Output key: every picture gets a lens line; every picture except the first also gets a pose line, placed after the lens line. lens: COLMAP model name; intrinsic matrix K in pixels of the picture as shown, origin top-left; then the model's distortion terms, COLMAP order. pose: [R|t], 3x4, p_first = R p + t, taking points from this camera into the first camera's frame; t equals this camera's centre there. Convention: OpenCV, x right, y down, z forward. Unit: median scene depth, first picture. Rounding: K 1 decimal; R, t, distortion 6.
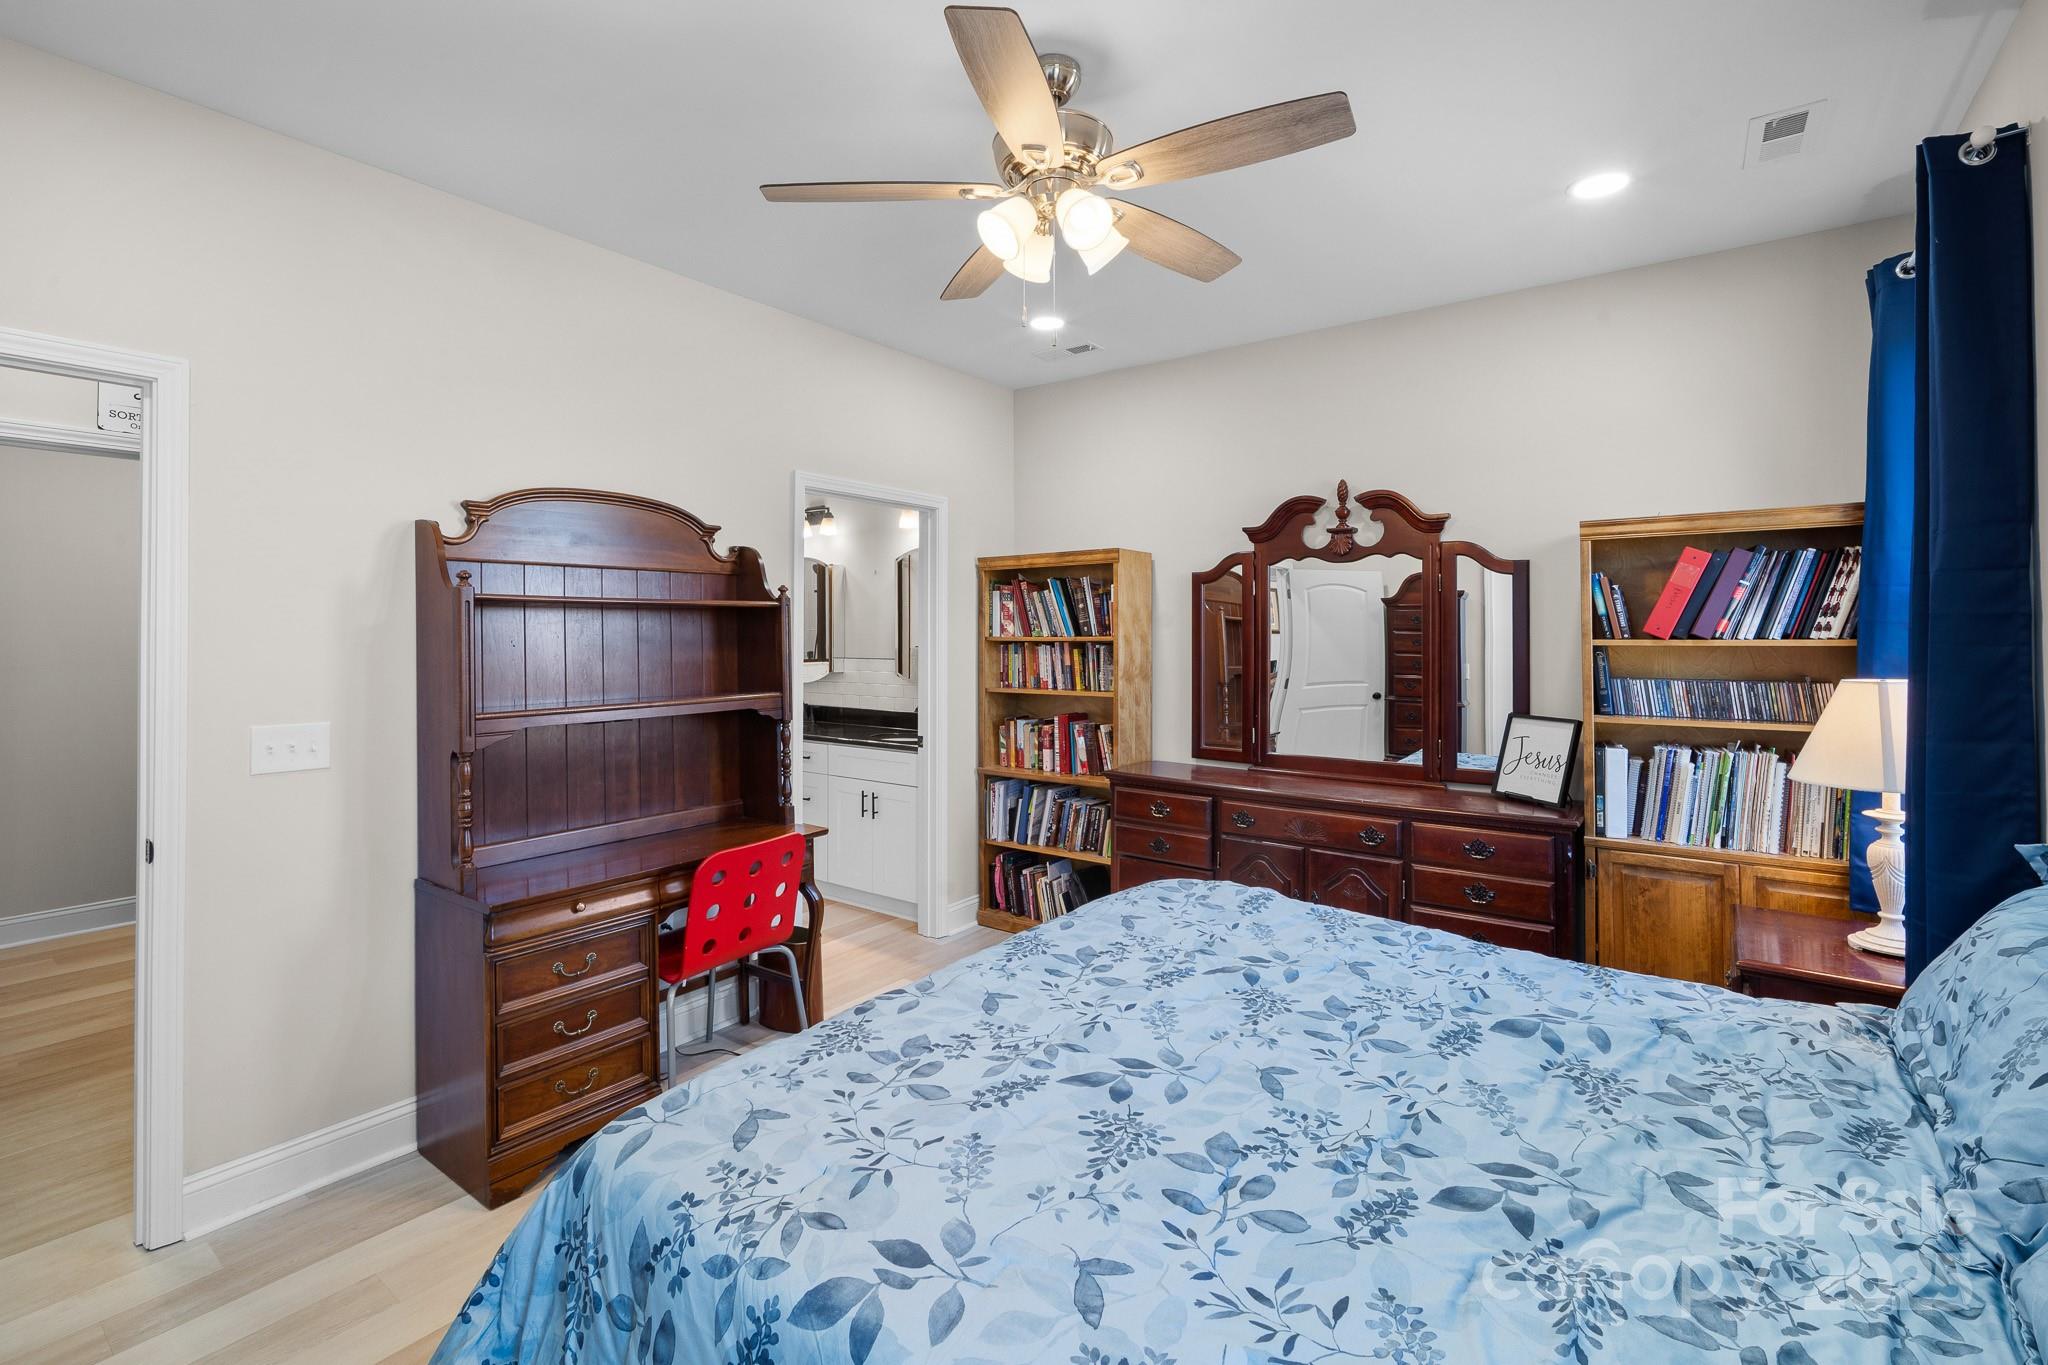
lens RADIAL K [[933.7, 0, 1023.2], [0, 933.7, 625.5], [0, 0, 1]] dist [-0.004529, 0.000774]
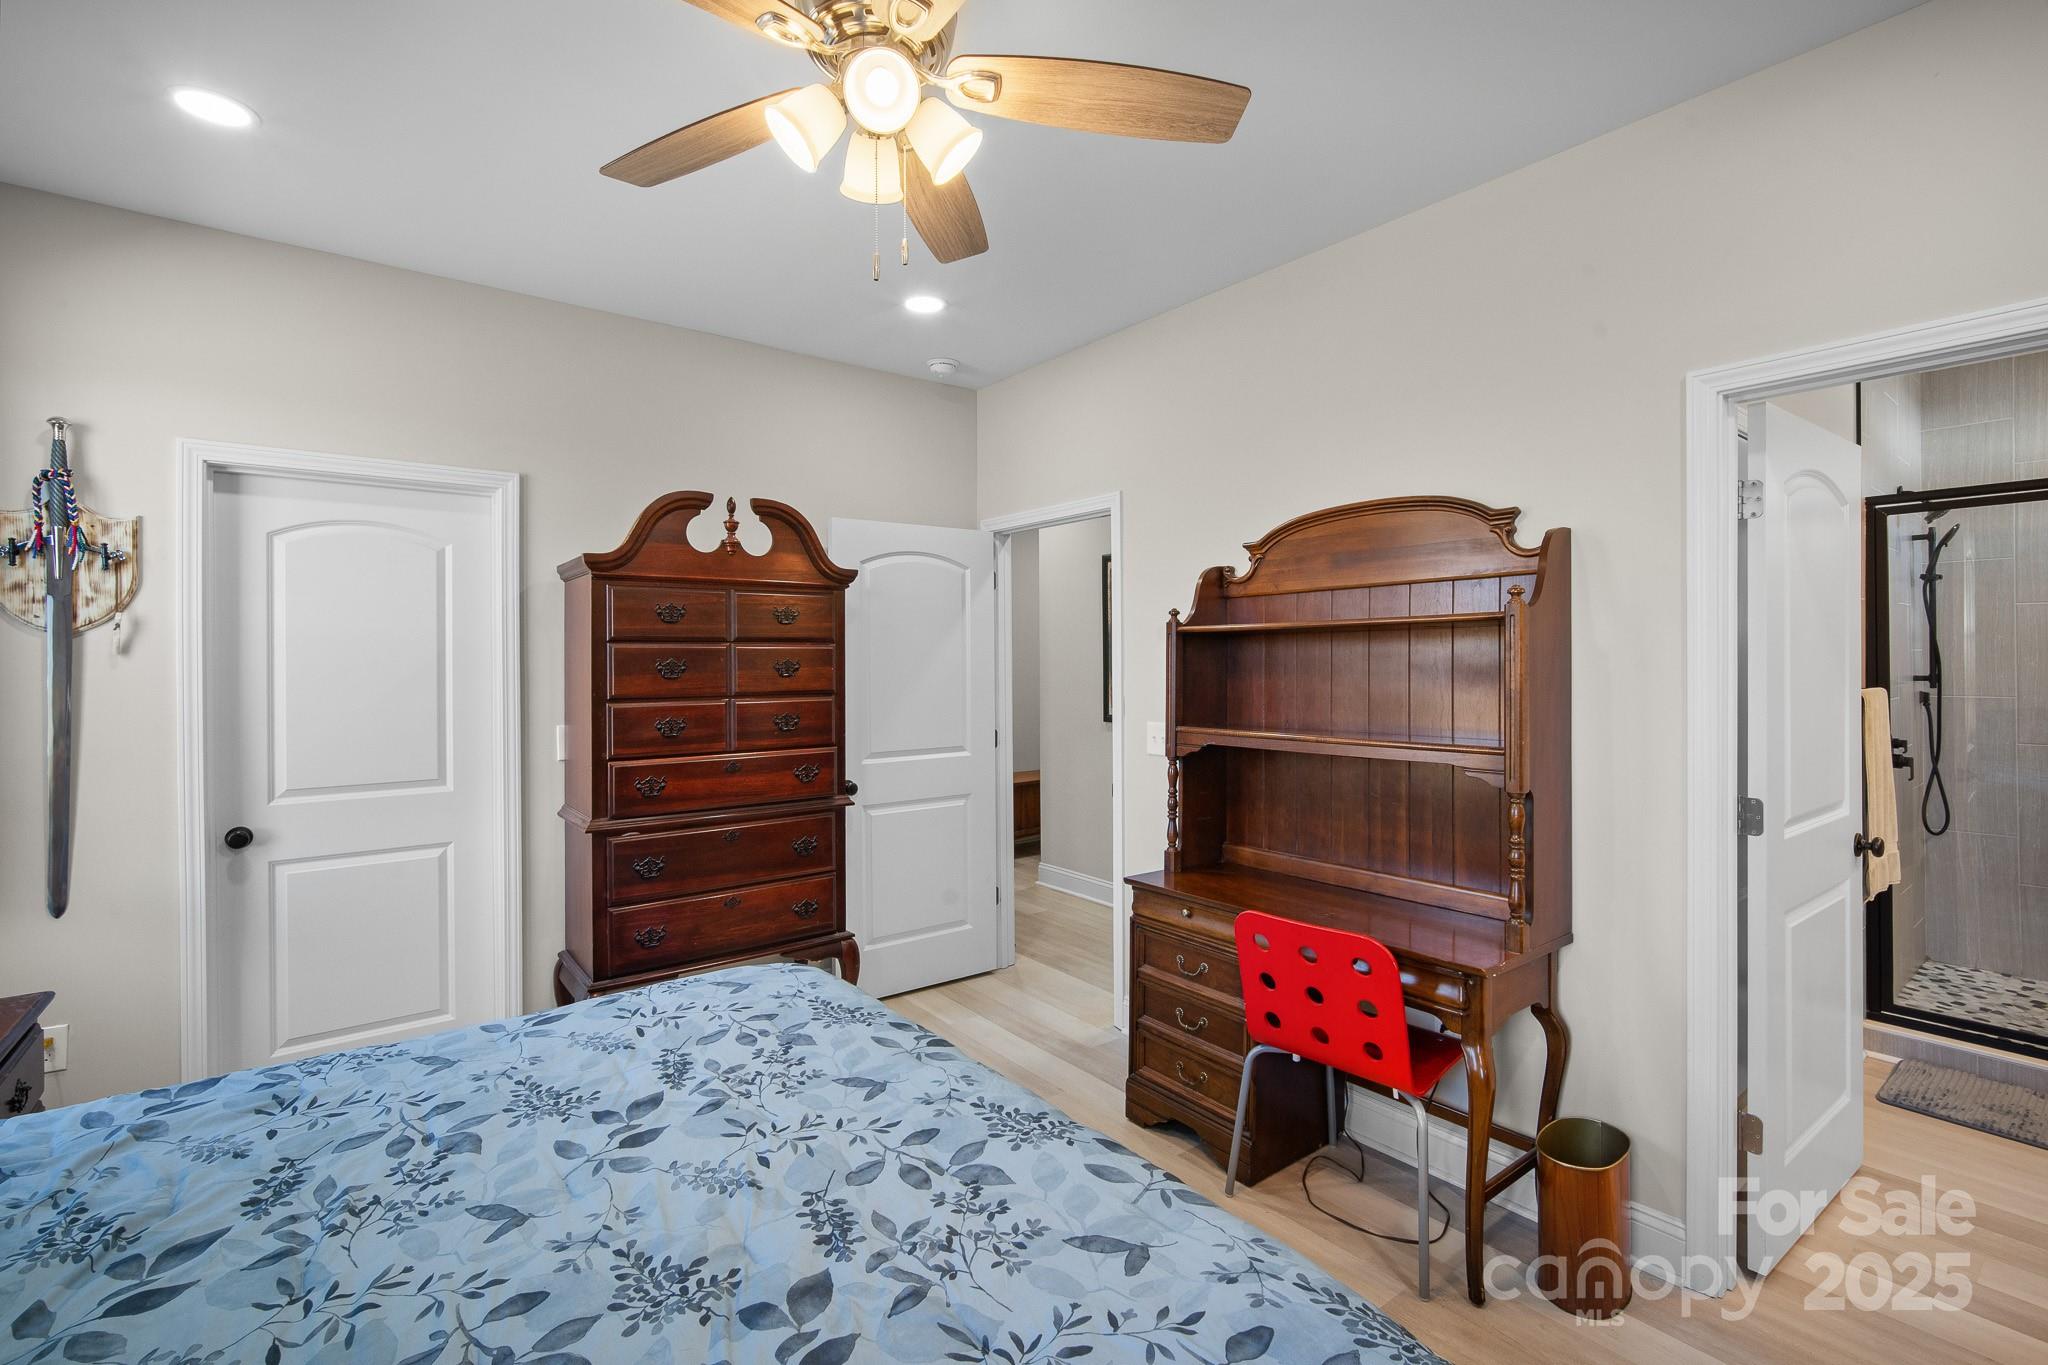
lens RADIAL K [[933.7, 0, 1024.2], [0, 933.7, 676.1], [0, 0, 1]] dist [-0.004529, 0.000774]
pose [[-0.294244, 0.016000, -0.955596, 0.869734], [0.013096, 0.999833, 0.012708, 0.014250], [0.955641, -0.008775, -0.294405, 1.623042]]
